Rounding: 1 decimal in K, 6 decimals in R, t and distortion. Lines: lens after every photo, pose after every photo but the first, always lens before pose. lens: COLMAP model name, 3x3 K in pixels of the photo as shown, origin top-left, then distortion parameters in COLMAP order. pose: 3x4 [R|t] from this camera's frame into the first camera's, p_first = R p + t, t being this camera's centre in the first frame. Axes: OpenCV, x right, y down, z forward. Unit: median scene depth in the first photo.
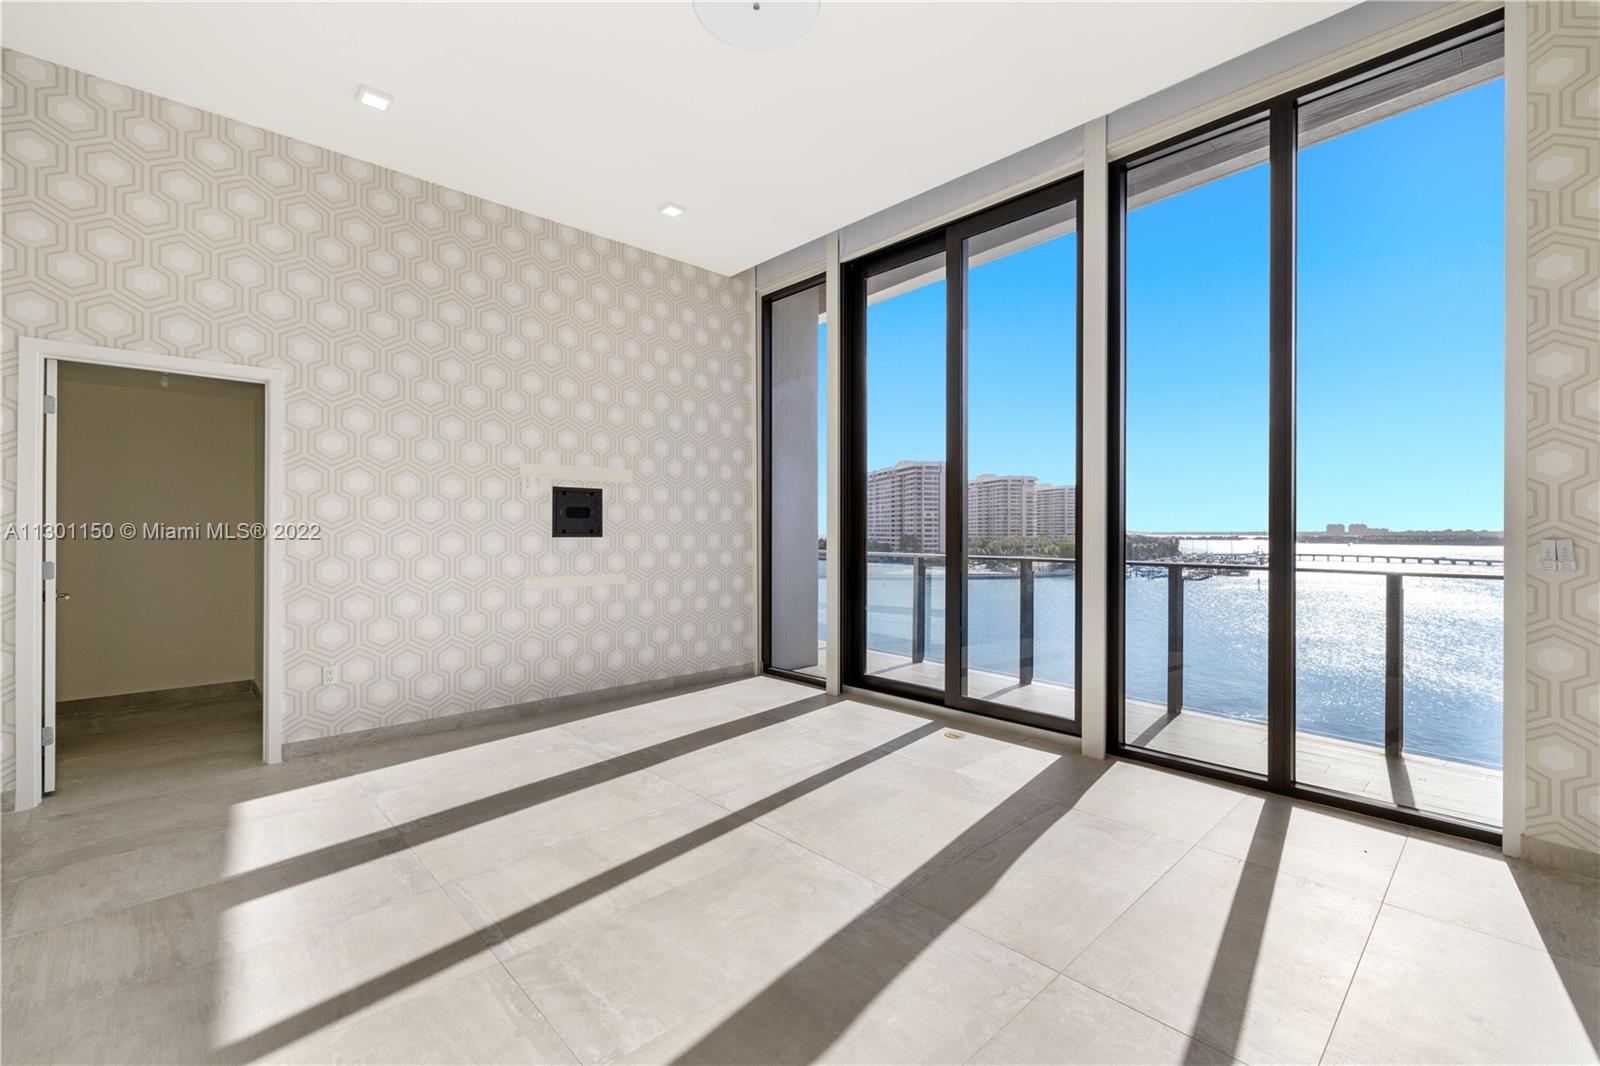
lens RADIAL K [[674.7, 0, 804.1], [0, 674.7, 546.6], [0, 0, 1]] dist [-0.000593, -0.000623]
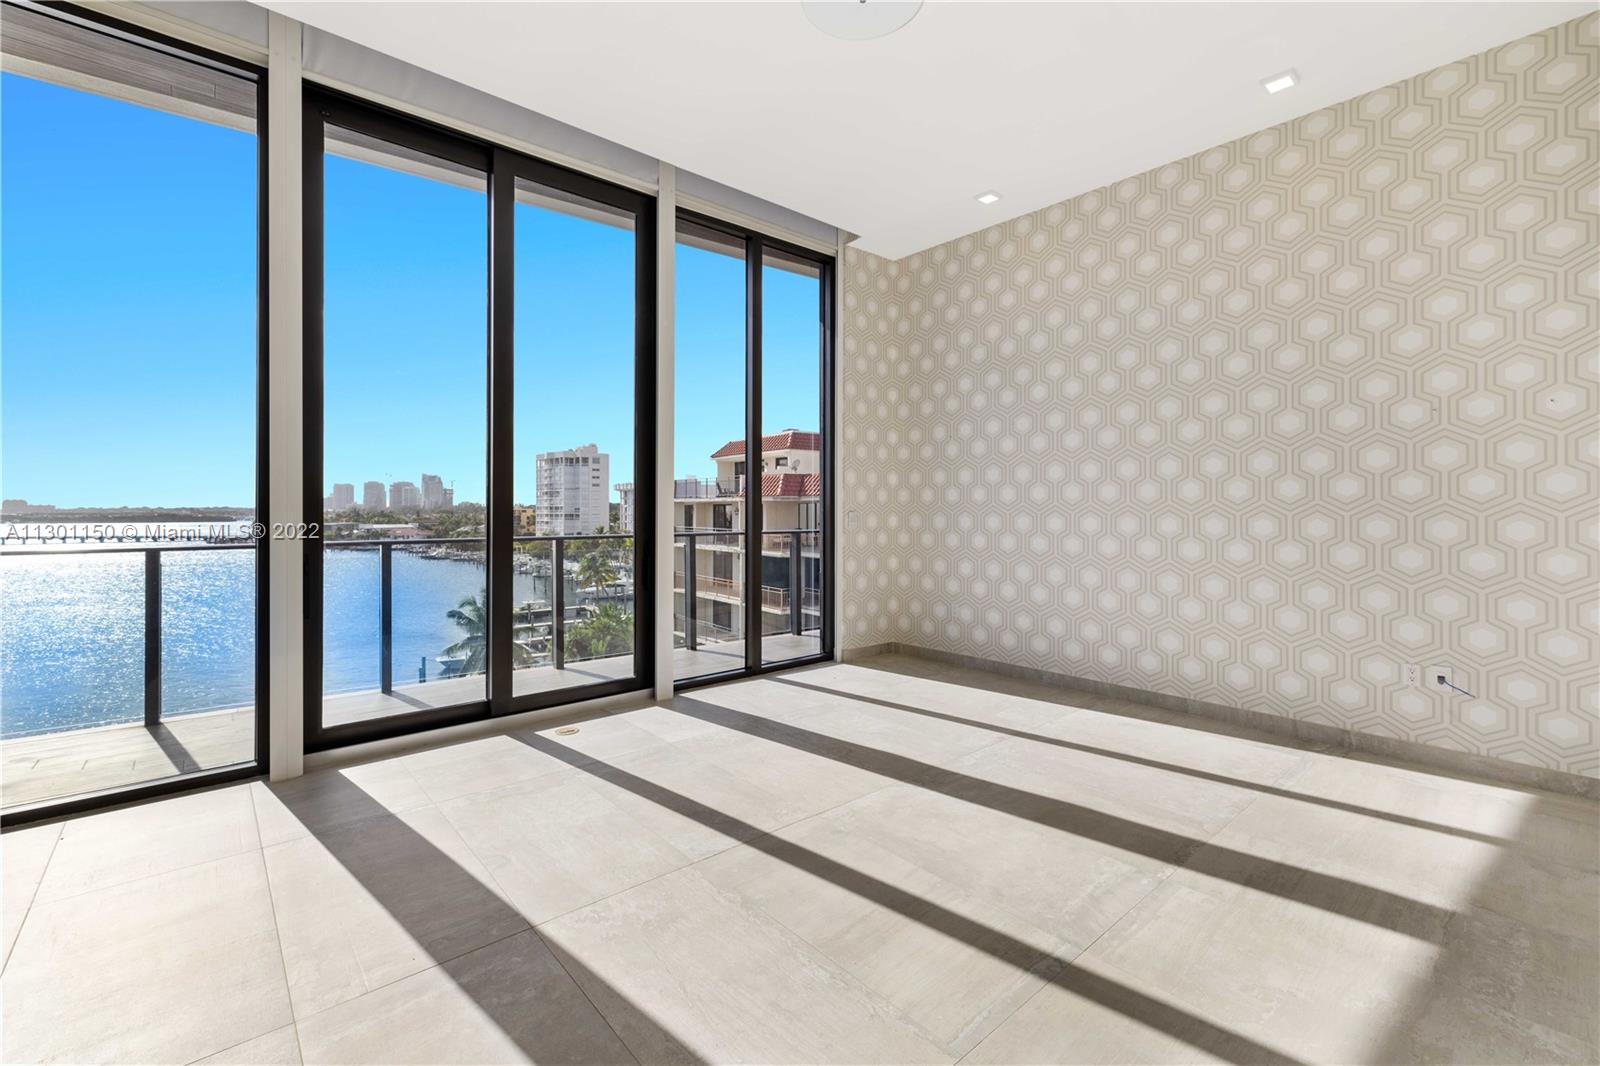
lens RADIAL K [[678.3, 0, 801.8], [0, 678.3, 520.7], [0, 0, 1]] dist [0.007054, -0.000103]
pose [[0.052262, -0.021997, 0.998391, -0.874096], [0.022154, 0.999537, 0.020862, -0.024191], [-0.998388, 0.021028, 0.052725, 0.810962]]
